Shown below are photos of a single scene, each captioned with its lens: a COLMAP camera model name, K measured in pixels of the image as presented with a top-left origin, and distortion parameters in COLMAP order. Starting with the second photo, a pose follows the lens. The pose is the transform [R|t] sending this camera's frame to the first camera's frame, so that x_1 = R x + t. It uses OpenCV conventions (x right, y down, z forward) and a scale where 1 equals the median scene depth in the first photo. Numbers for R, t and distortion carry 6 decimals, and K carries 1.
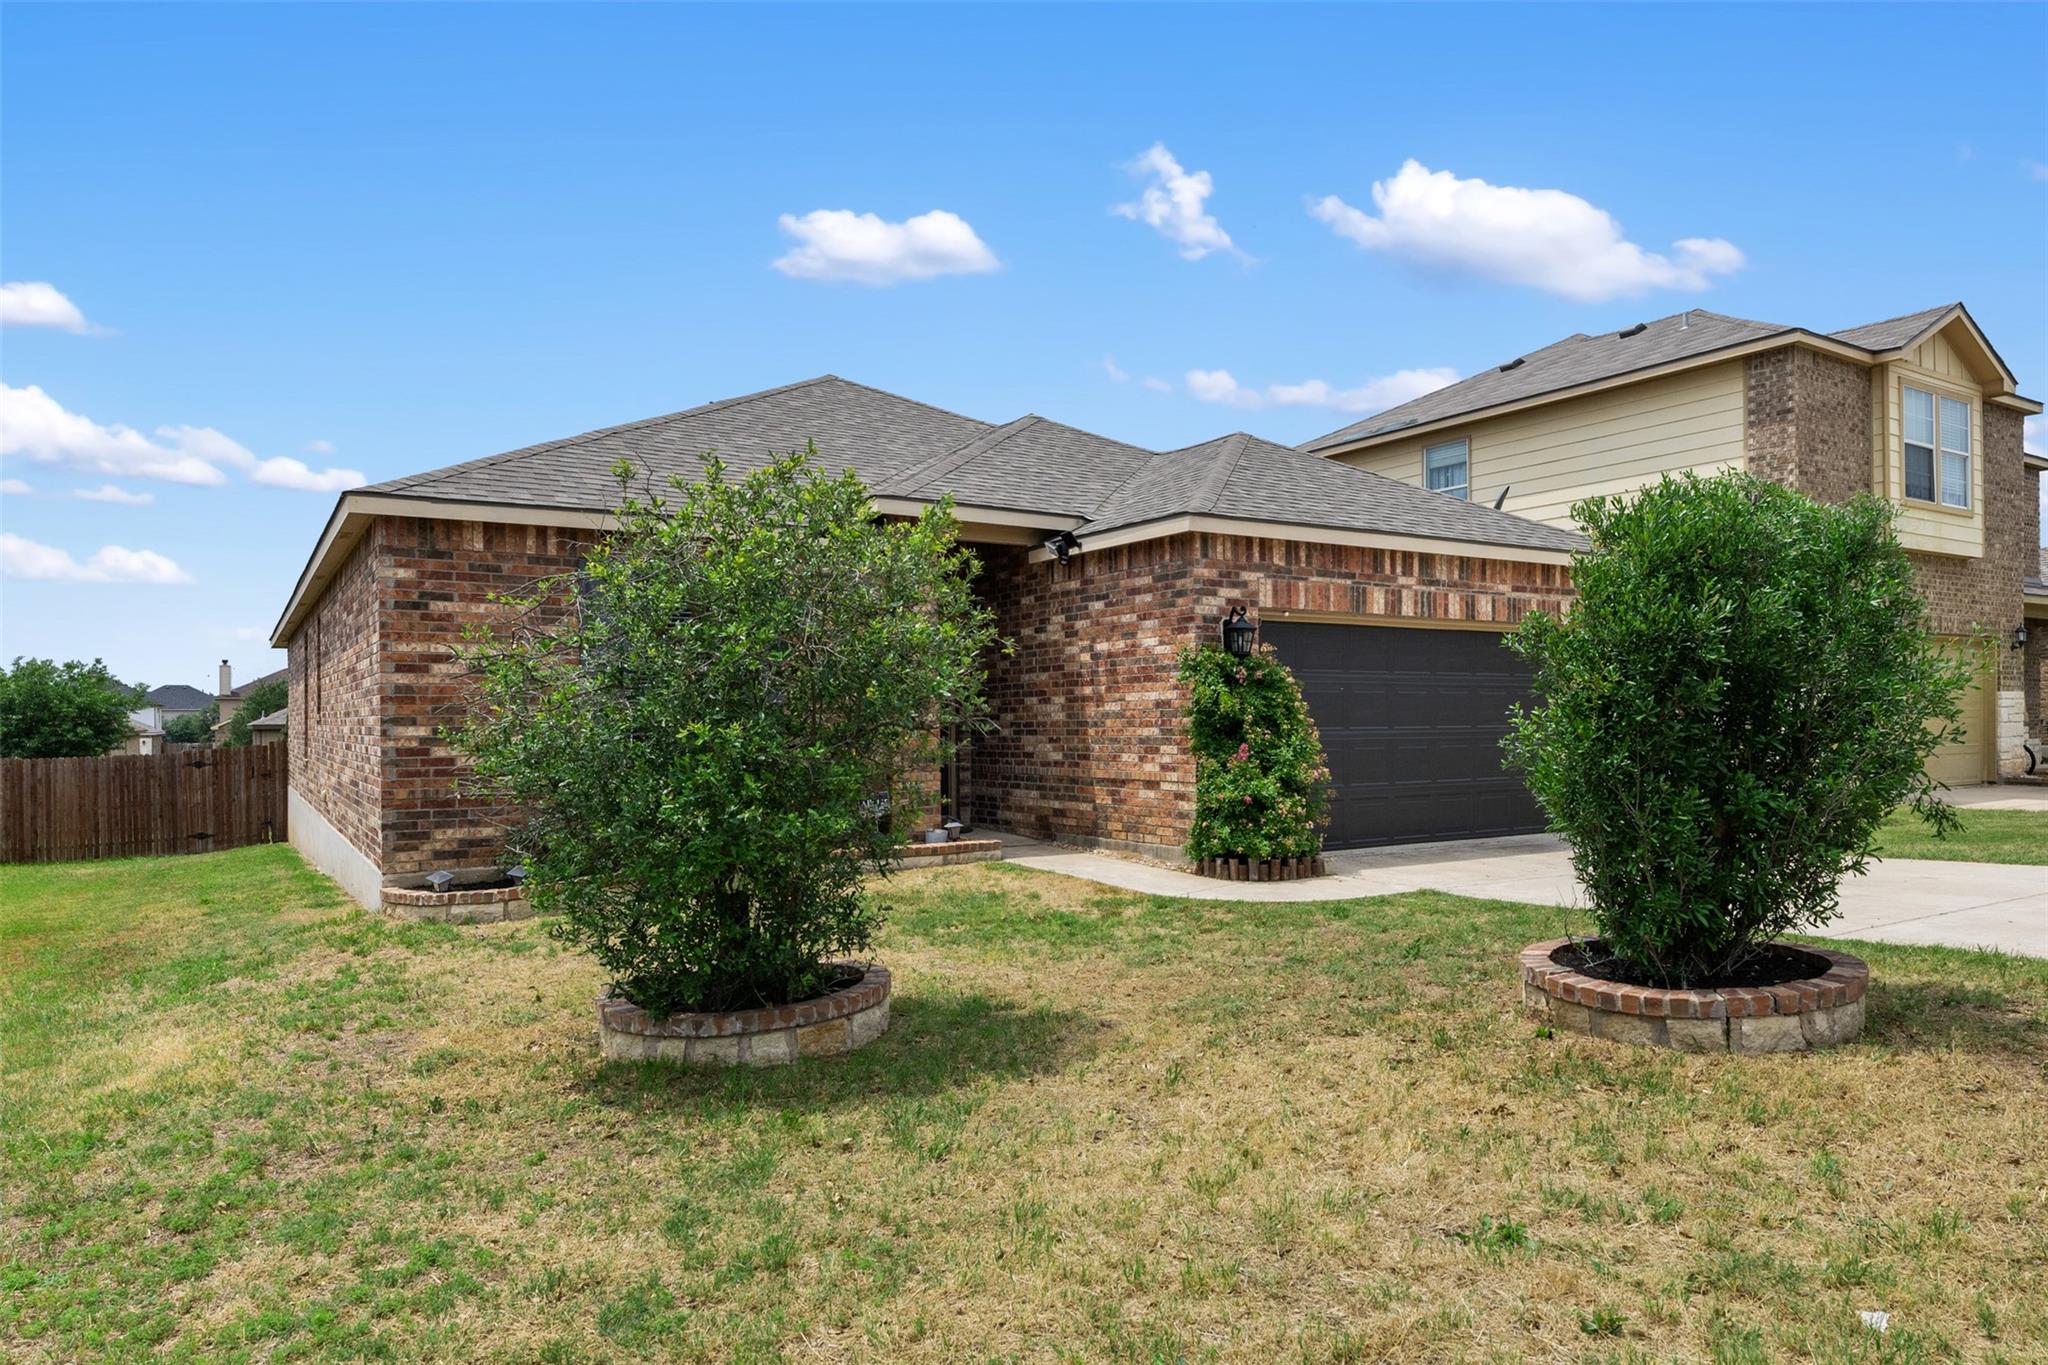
lens RADIAL K [[846.7, 0, 1024.0], [0, 846.7, 682.5], [0, 0, 1]] dist [-0.000620, -0.000085]
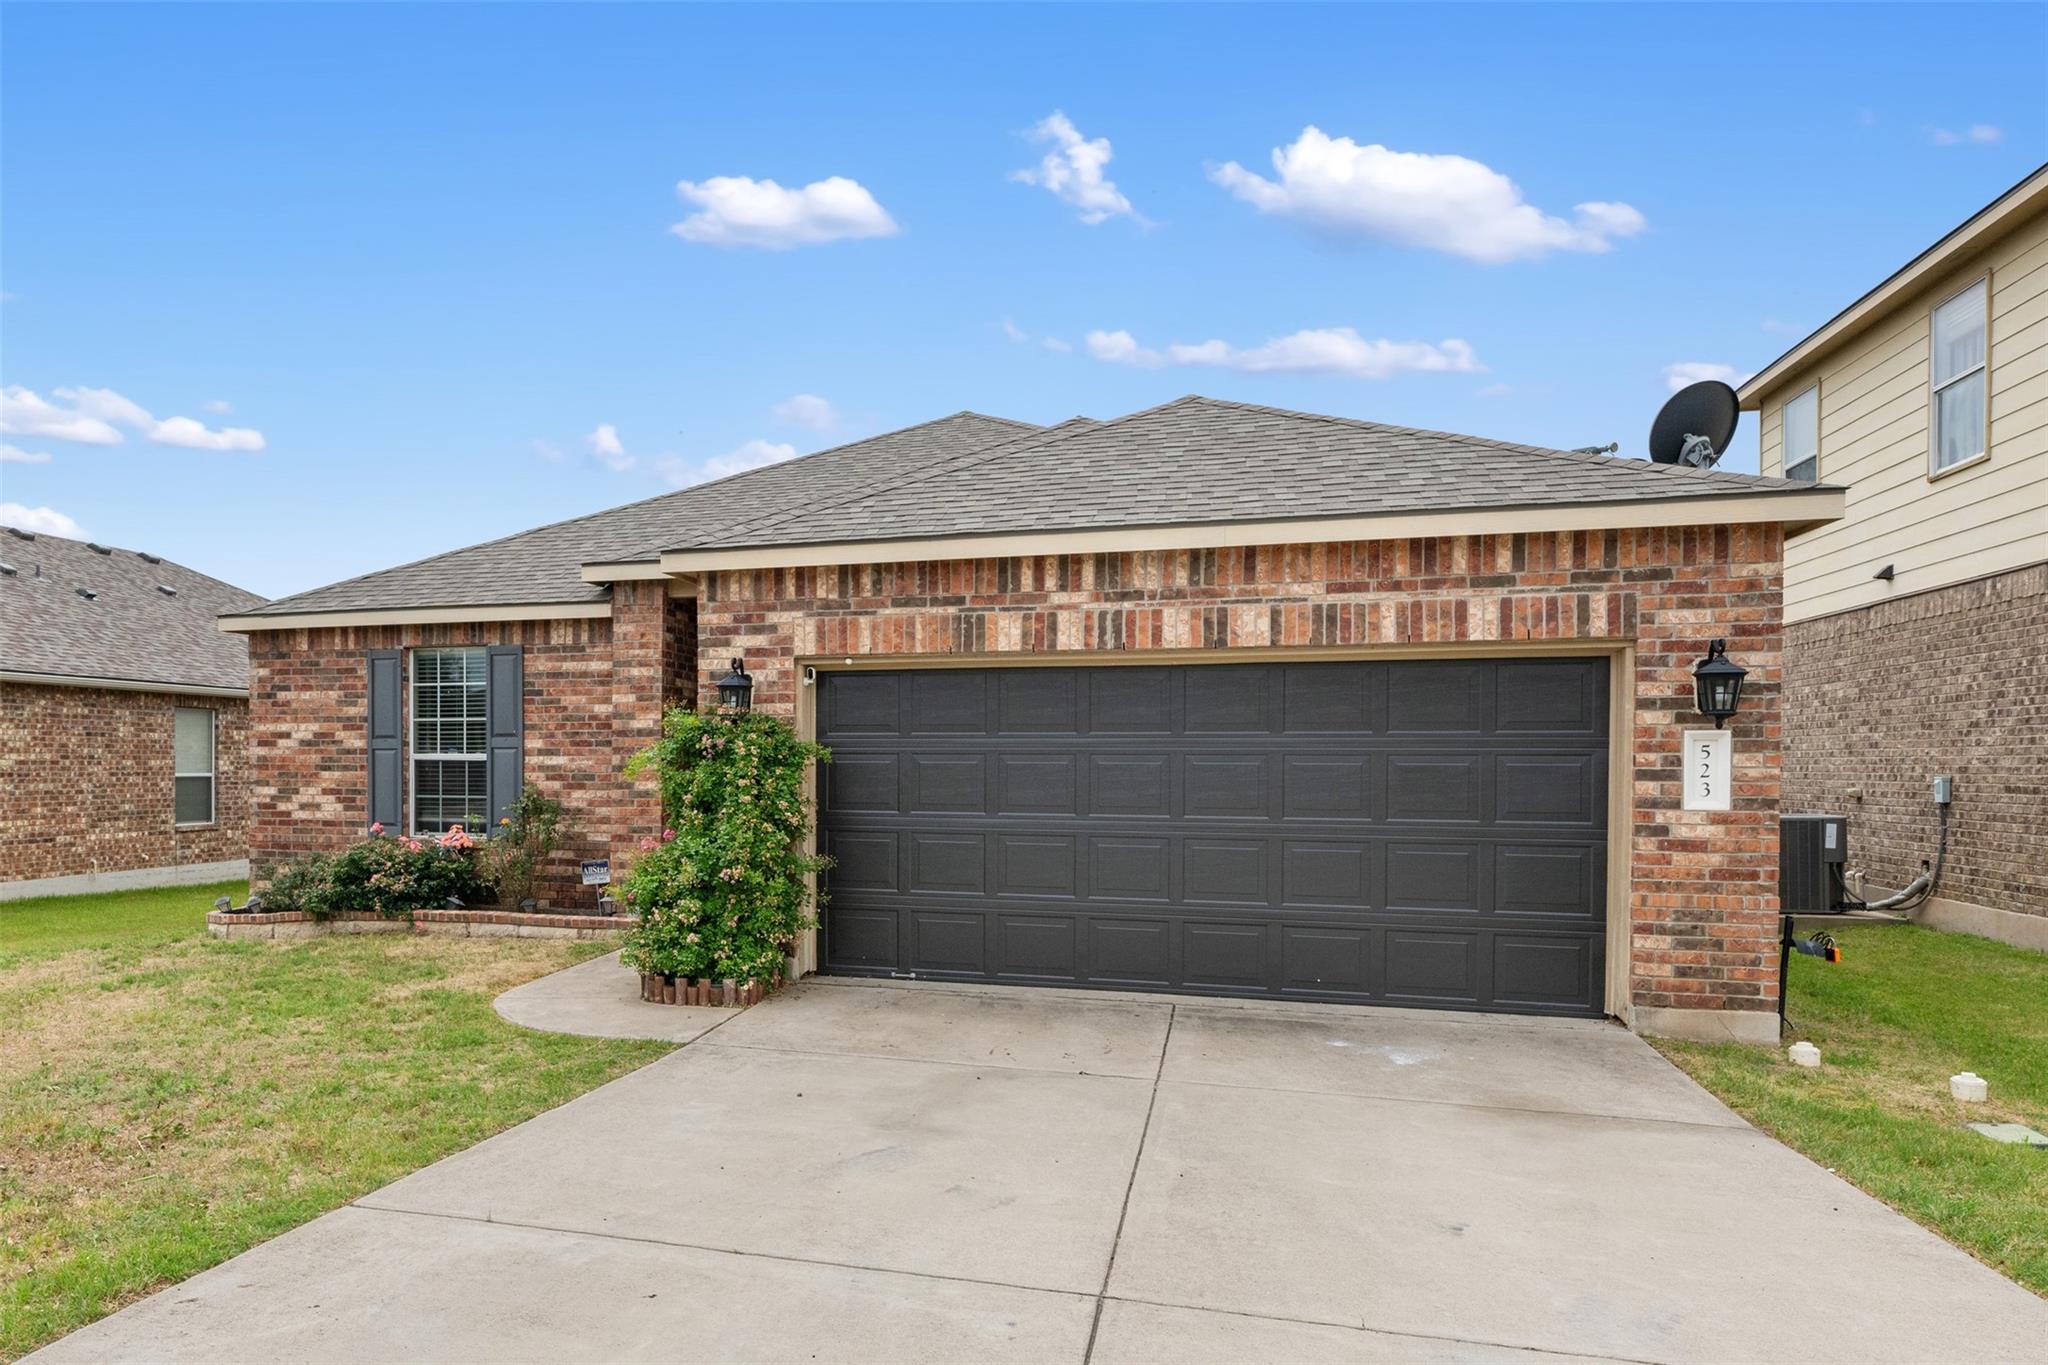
lens RADIAL K [[947.0, 0, 1019.2], [0, 947.0, 739.8], [0, 0, 1]] dist [0.000356, -0.000153]
pose [[0.815883, -0.006747, -0.578177, 0.958020], [0.011885, 0.999916, 0.005103, -0.013452], [0.578094, -0.011035, 0.815895, 0.408063]]
